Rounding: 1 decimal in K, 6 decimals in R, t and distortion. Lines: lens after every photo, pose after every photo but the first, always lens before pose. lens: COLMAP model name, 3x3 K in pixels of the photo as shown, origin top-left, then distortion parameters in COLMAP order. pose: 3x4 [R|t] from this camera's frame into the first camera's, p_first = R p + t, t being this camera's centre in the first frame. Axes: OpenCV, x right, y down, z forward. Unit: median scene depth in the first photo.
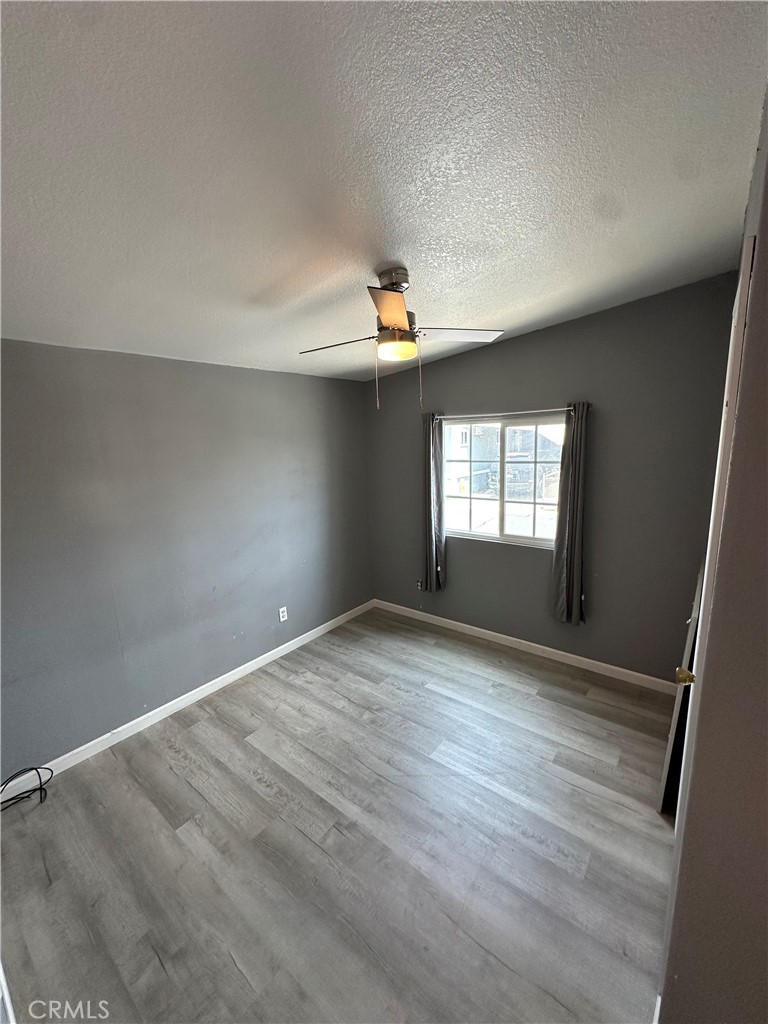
lens RADIAL K [[407.8, 0, 386.4], [0, 407.8, 517.5], [0, 0, 1]] dist [-0.005316, 0.001558]
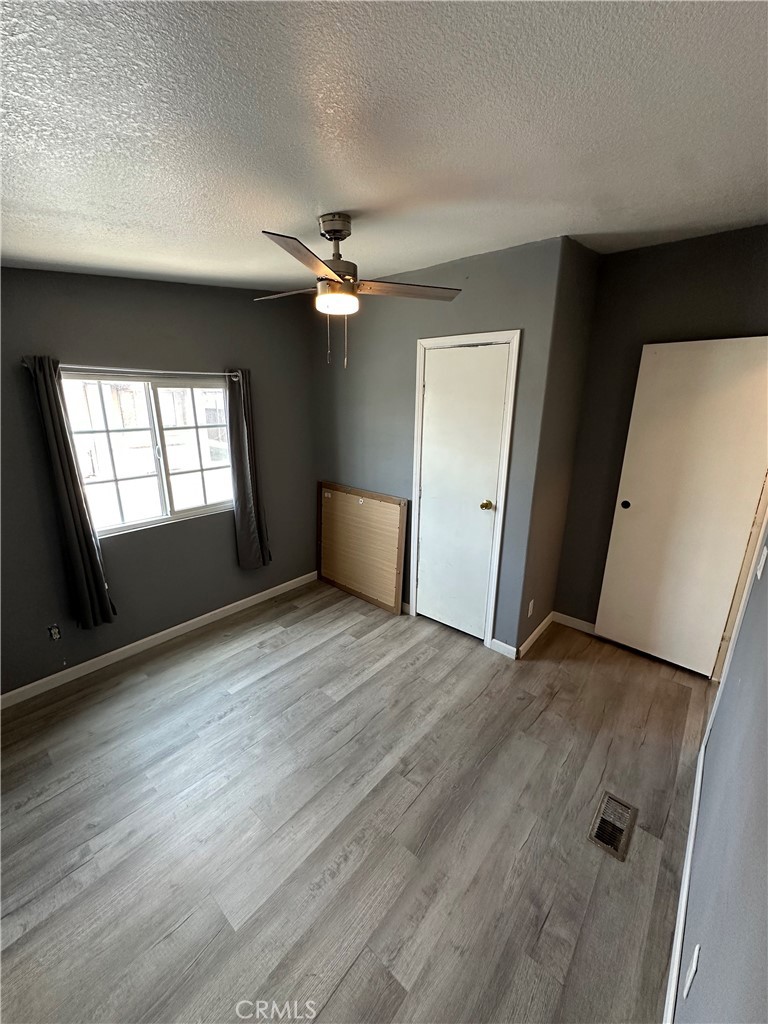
lens RADIAL K [[407.8, 0, 384.2], [0, 407.8, 513.5], [0, 0, 1]] dist [-0.005316, 0.001558]
pose [[0.029420, -0.236734, 0.971129, -0.729348], [0.181108, 0.956732, 0.227738, -0.096545], [-0.983023, 0.169179, 0.071022, 0.641485]]
